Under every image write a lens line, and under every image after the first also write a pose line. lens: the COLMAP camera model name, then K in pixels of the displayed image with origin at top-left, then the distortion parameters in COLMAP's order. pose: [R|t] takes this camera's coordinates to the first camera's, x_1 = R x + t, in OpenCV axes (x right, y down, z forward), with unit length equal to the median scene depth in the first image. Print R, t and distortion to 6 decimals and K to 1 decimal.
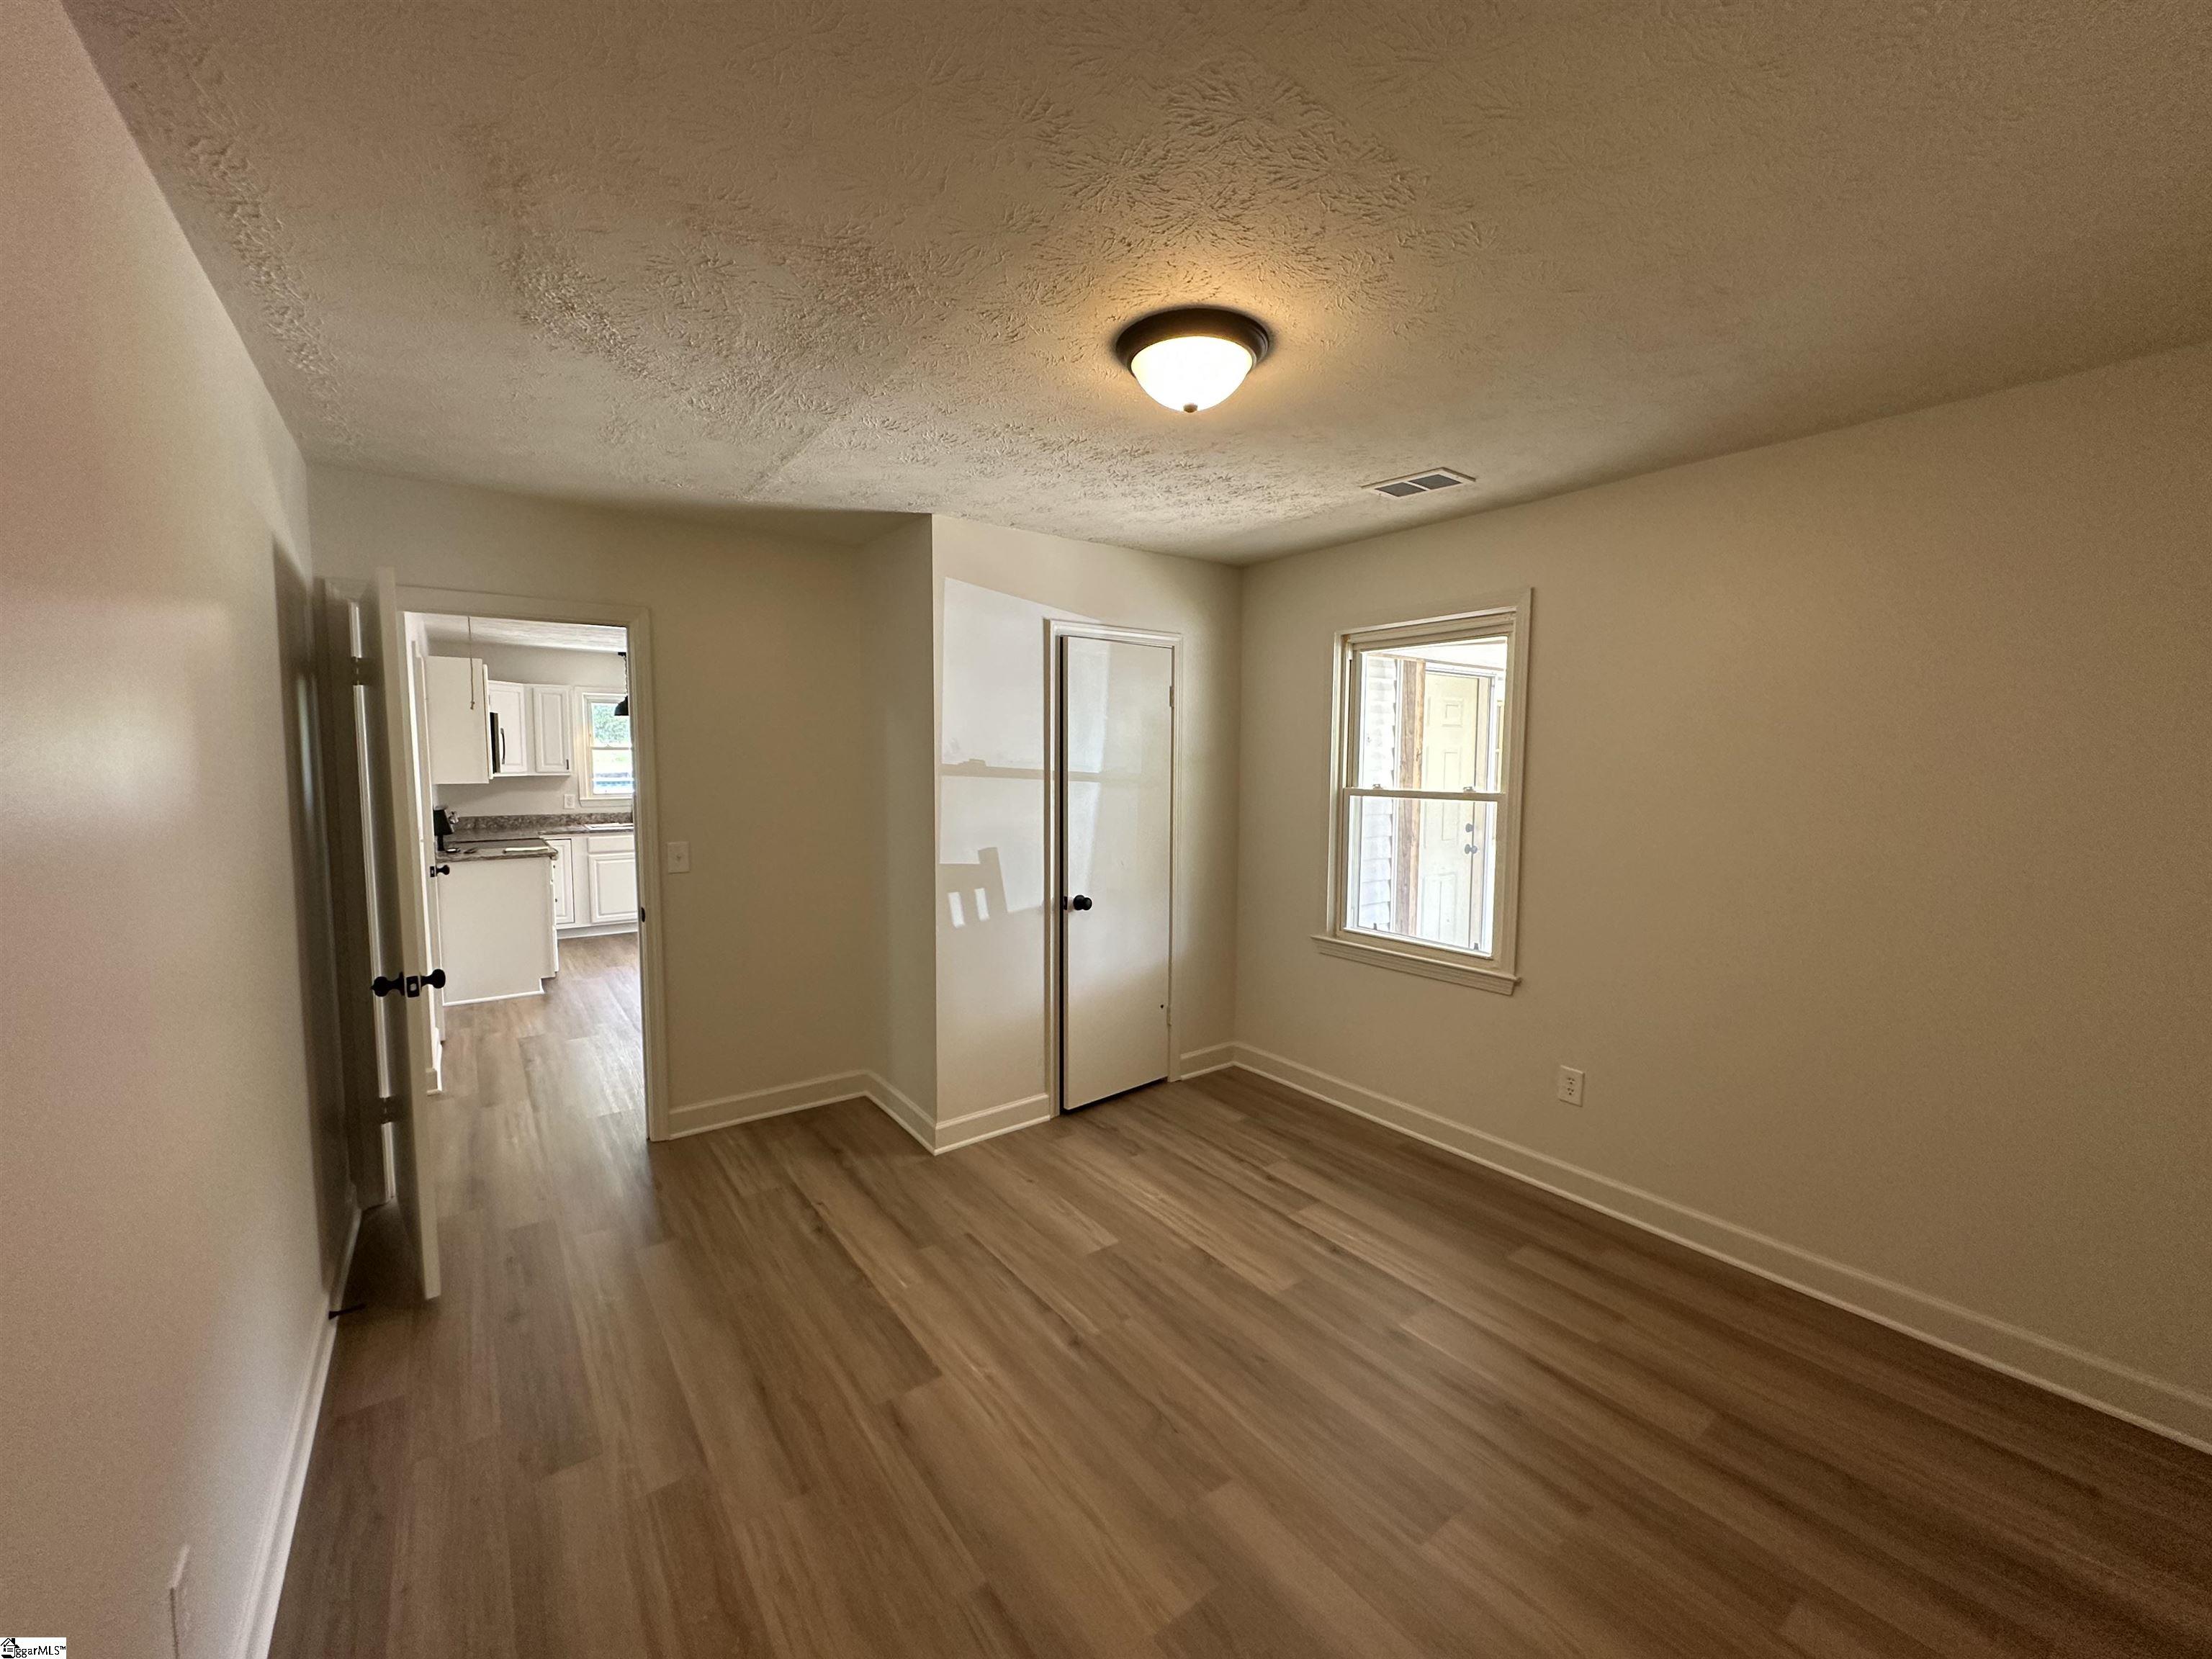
lens RADIAL K [[876.5, 0, 1101.8], [0, 876.5, 826.4], [0, 0, 1]] dist [-0.002906, 0.000529]
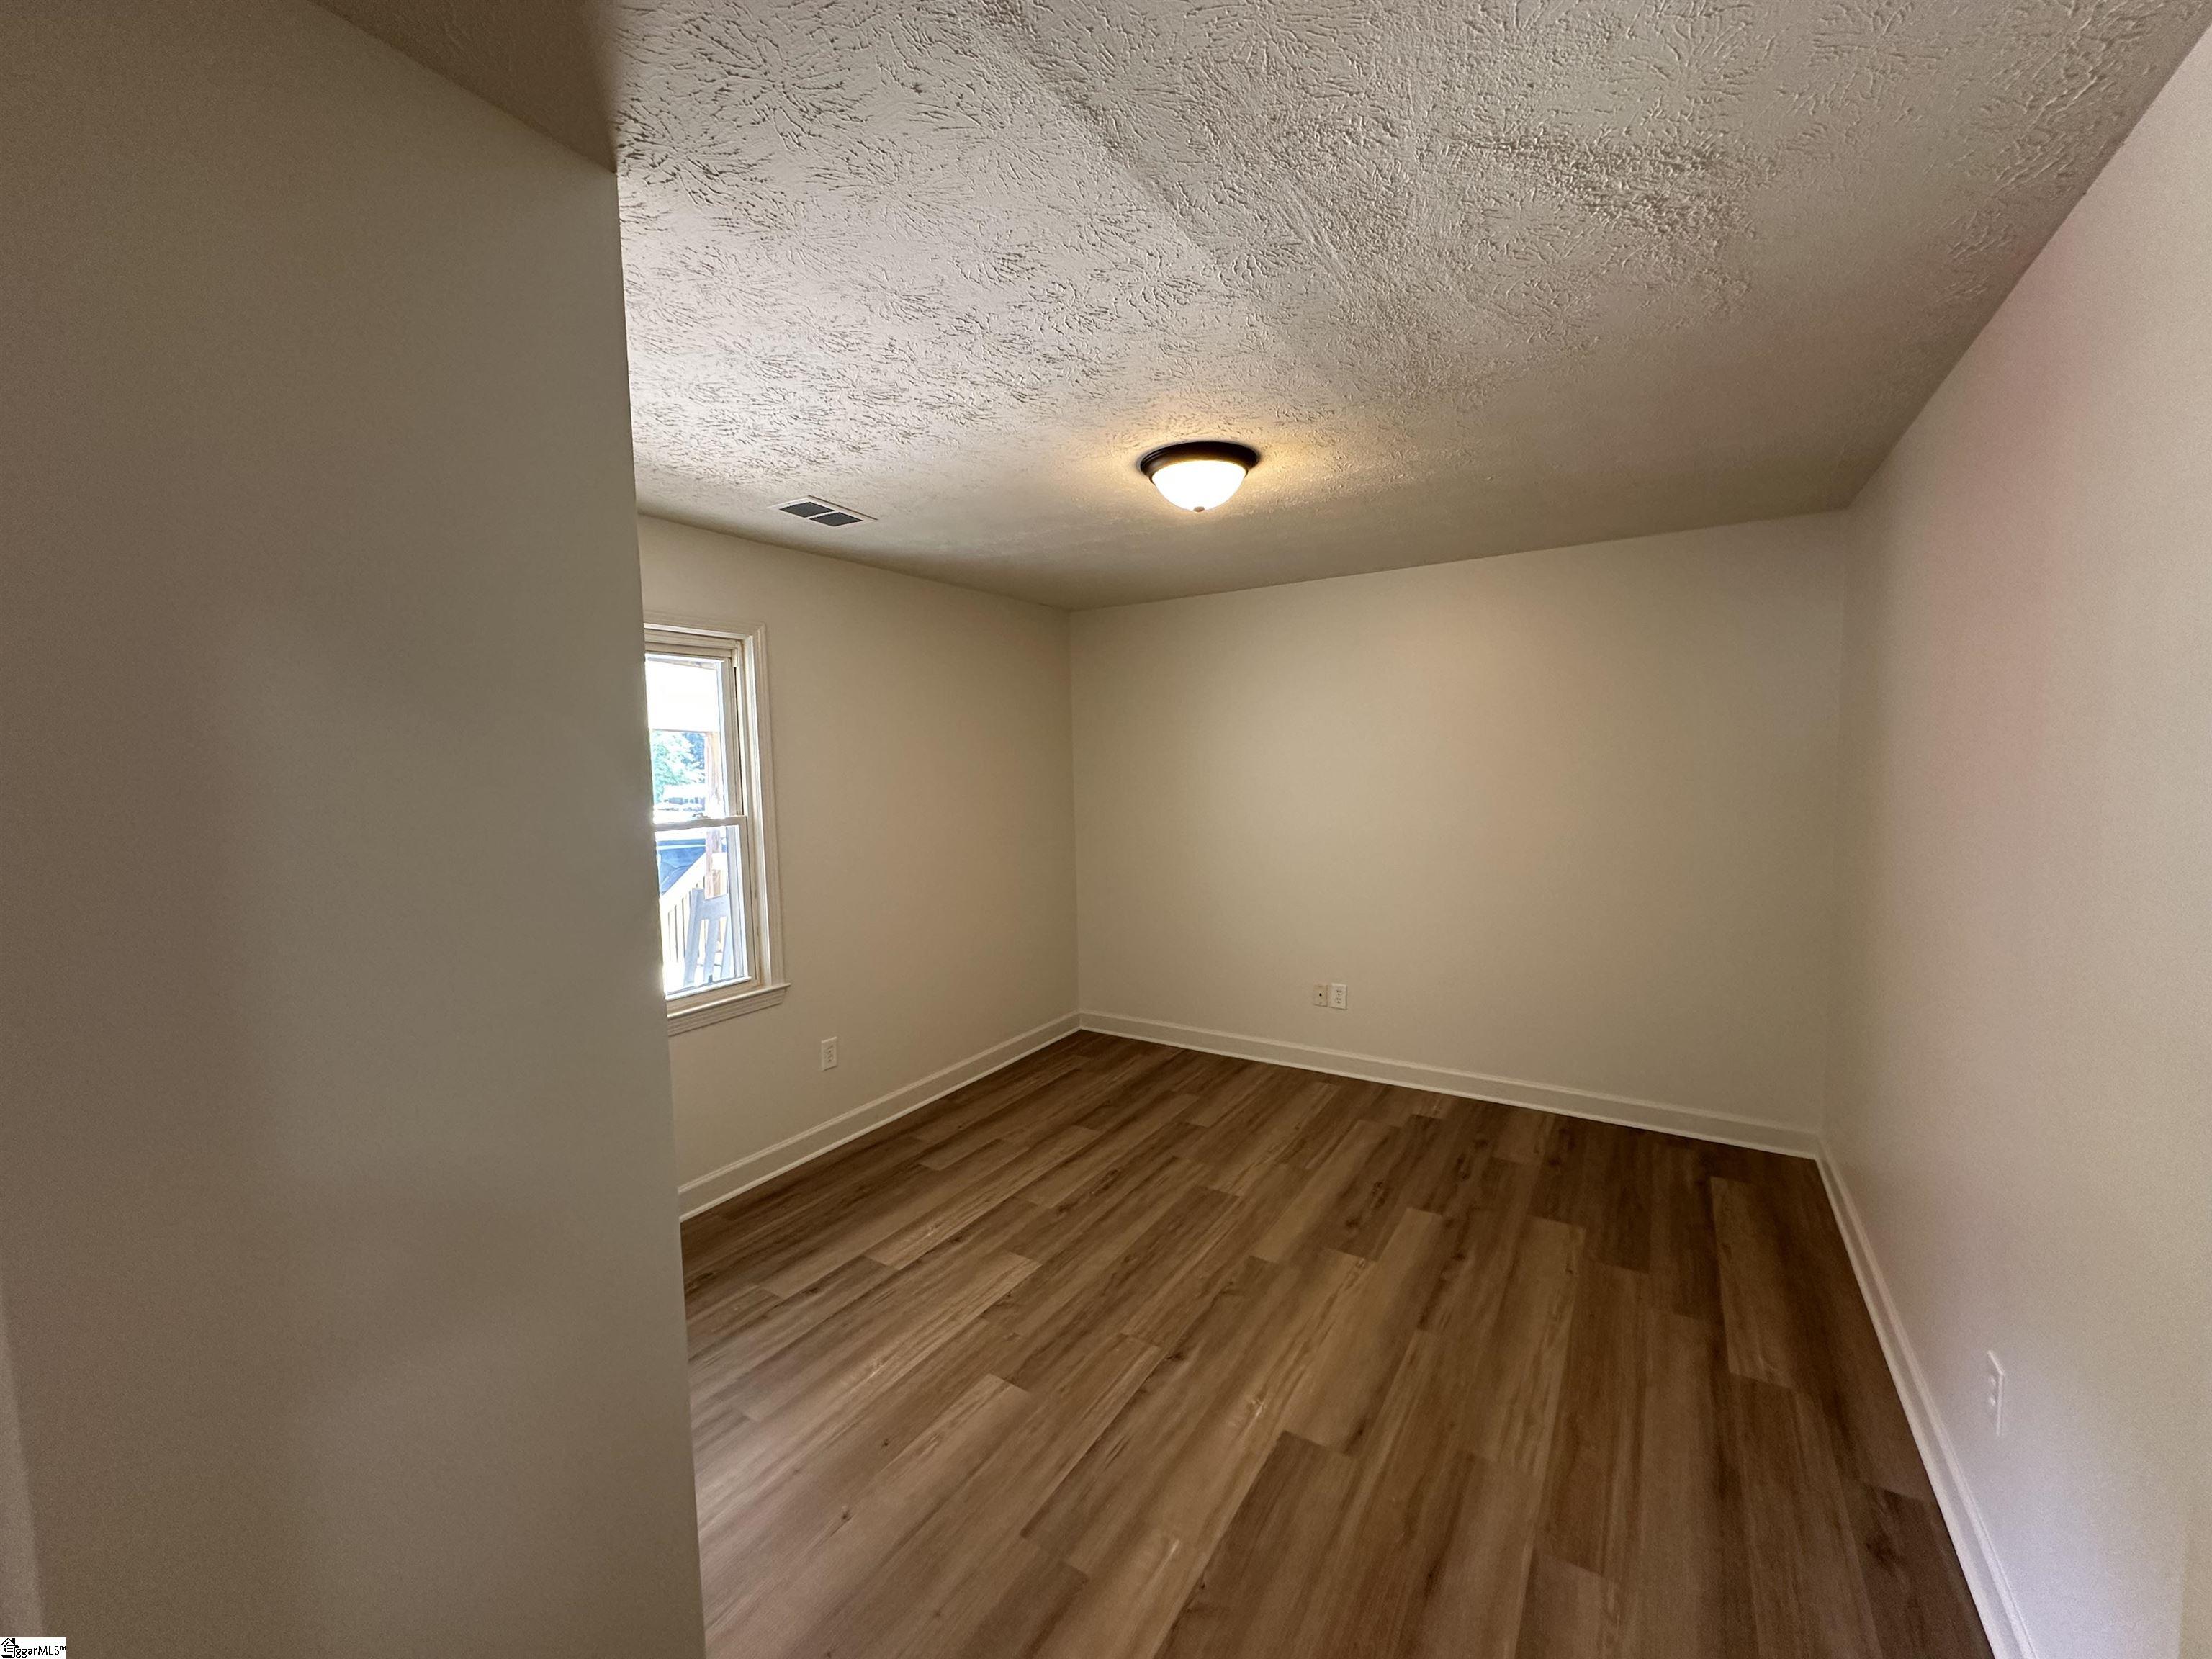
lens RADIAL K [[876.5, 0, 1101.8], [0, 876.5, 826.4], [0, 0, 1]] dist [-0.002906, 0.000529]
pose [[-0.359022, -0.064860, 0.931073, -0.919826], [0.094967, 0.989866, 0.105575, -0.134082], [-0.928485, 0.126325, -0.349224, 1.385913]]
